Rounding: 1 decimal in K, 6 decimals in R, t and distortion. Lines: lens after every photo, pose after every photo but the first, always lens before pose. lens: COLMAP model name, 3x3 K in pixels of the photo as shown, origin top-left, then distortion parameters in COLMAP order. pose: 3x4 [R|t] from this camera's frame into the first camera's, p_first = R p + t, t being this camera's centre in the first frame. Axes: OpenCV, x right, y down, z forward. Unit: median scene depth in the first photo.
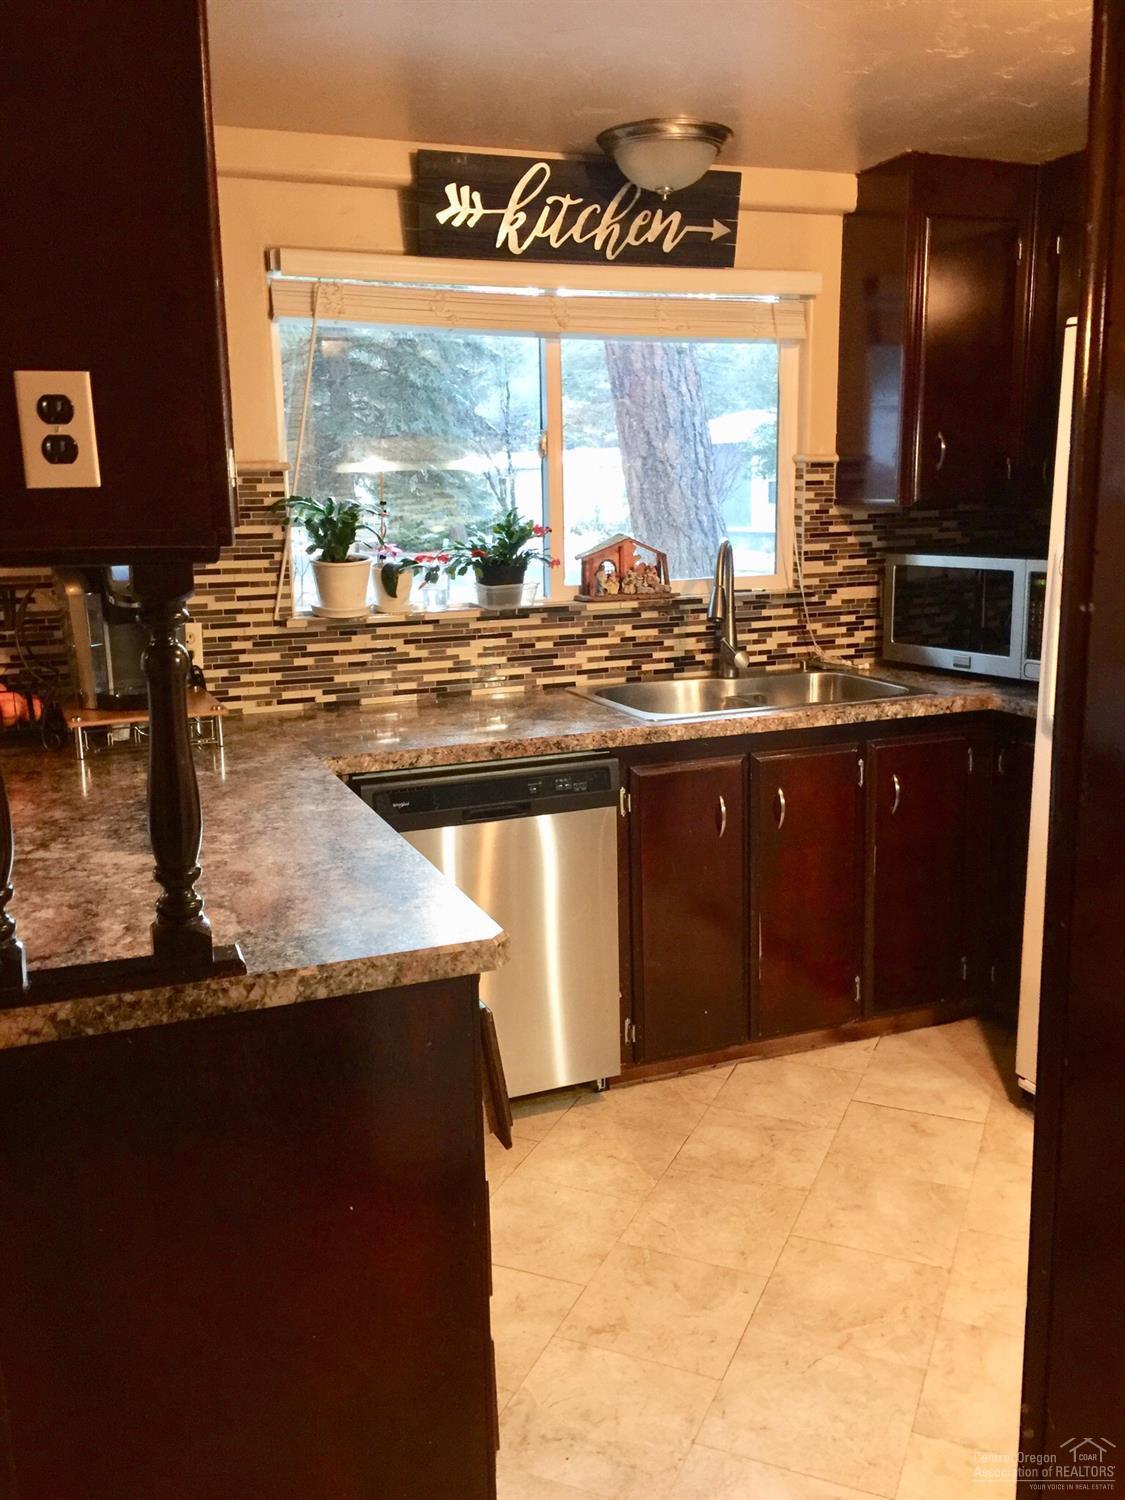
lens RADIAL K [[1282.1, 0, 575.8], [0, 1282.1, 755.7], [0, 0, 1]] dist [0.076386, -0.083003]
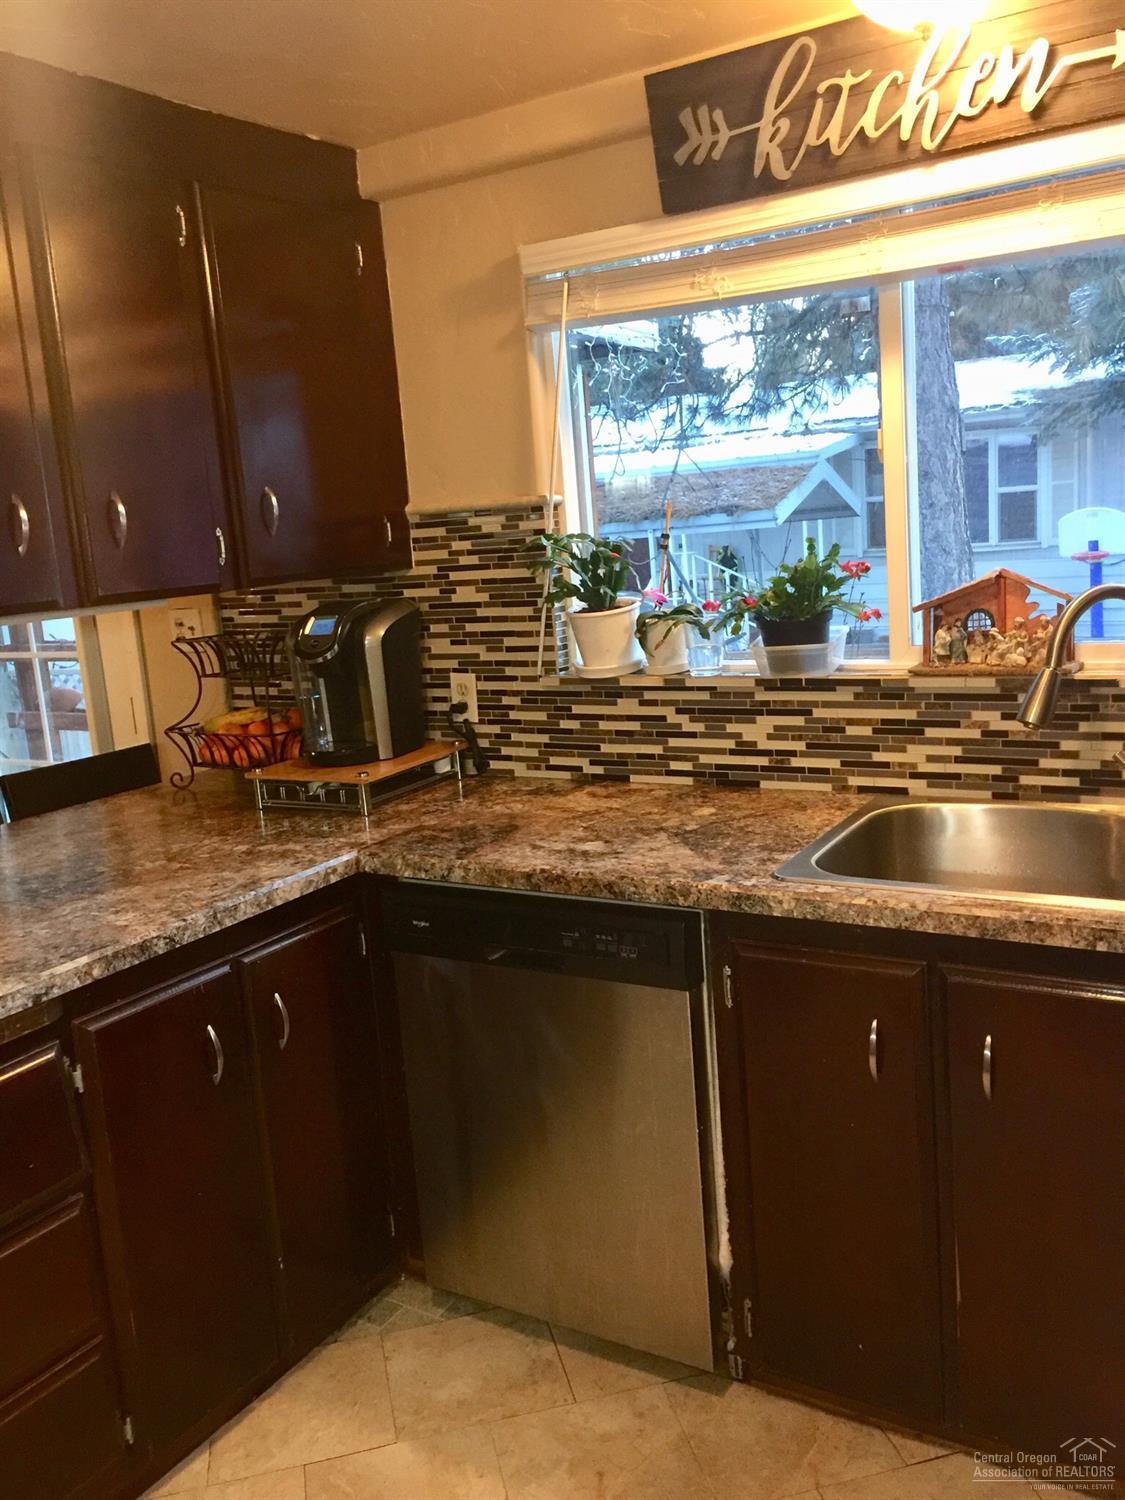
lens RADIAL K [[1282.1, 0, 575.8], [0, 1282.1, 755.7], [0, 0, 1]] dist [0.076386, -0.083003]
pose [[0.600891, 0.123881, -0.789673, 0.453546], [-0.102048, 0.991723, 0.077926, -0.115662], [0.792790, 0.033759, 0.608559, 0.467910]]
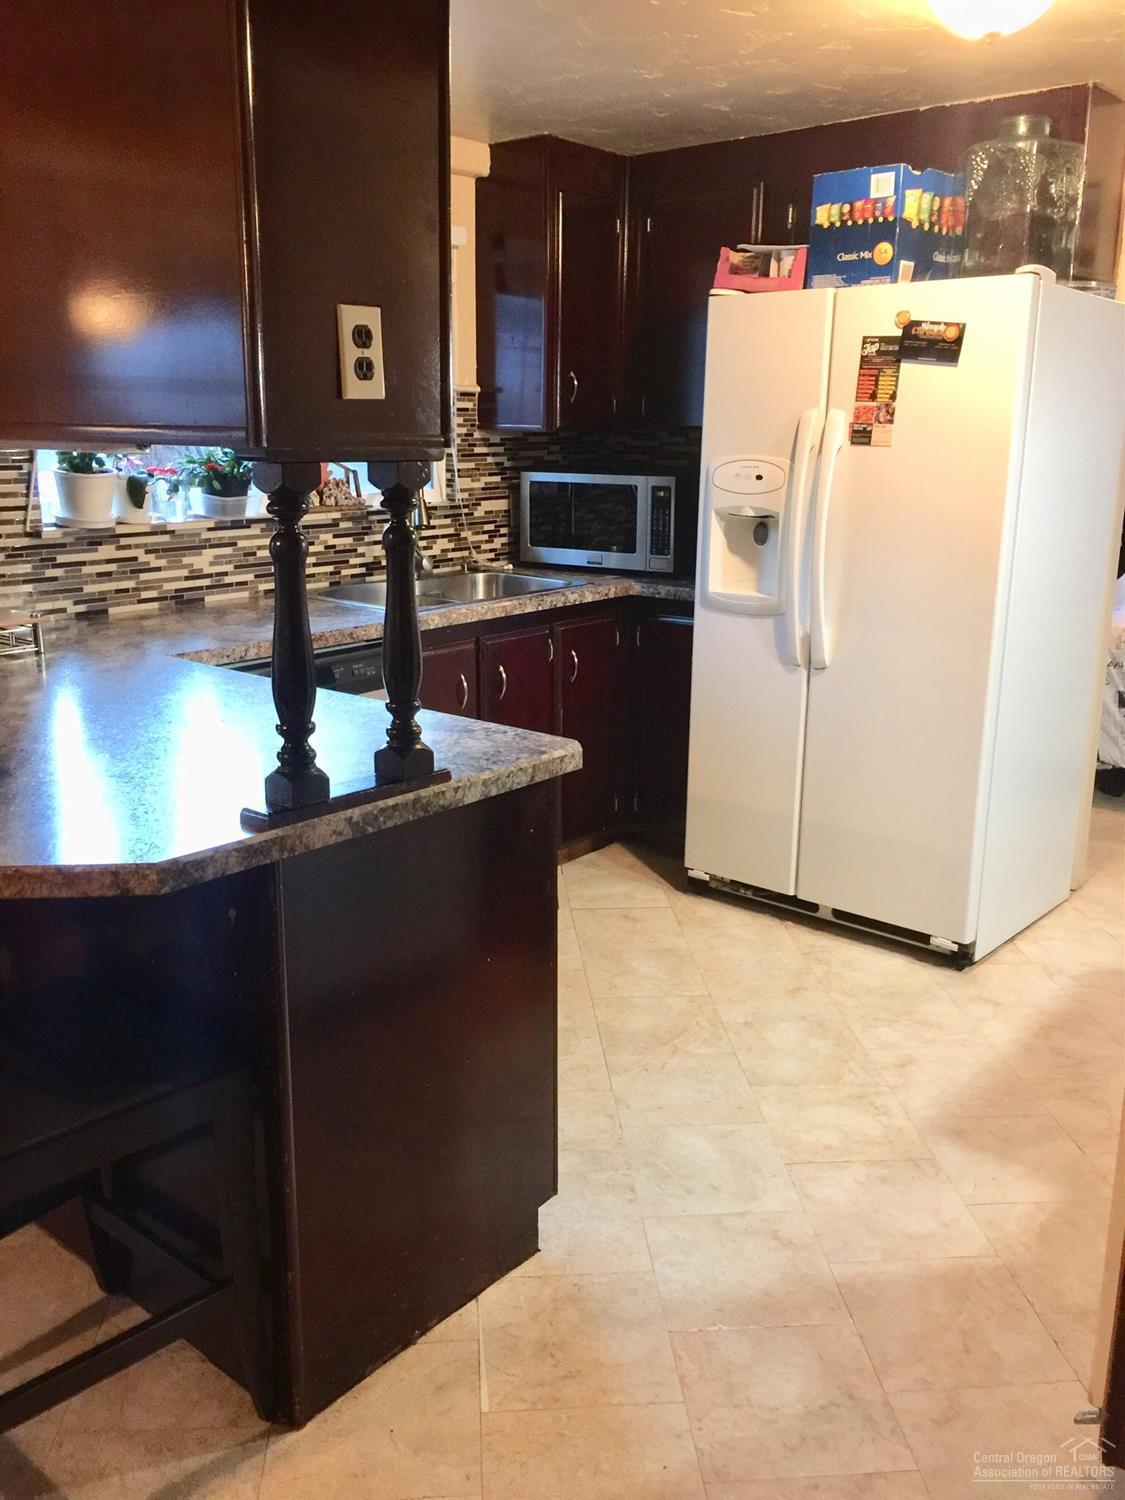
lens RADIAL K [[1269.5, 0, 562.5], [0, 1269.5, 750.0], [0, 0, 1]] dist [0.061775, -0.005870]
pose [[0.884424, -0.096096, 0.456684, -0.322027], [0.073090, 0.995016, 0.067825, 0.025925], [-0.460925, -0.026607, 0.887040, -0.084573]]
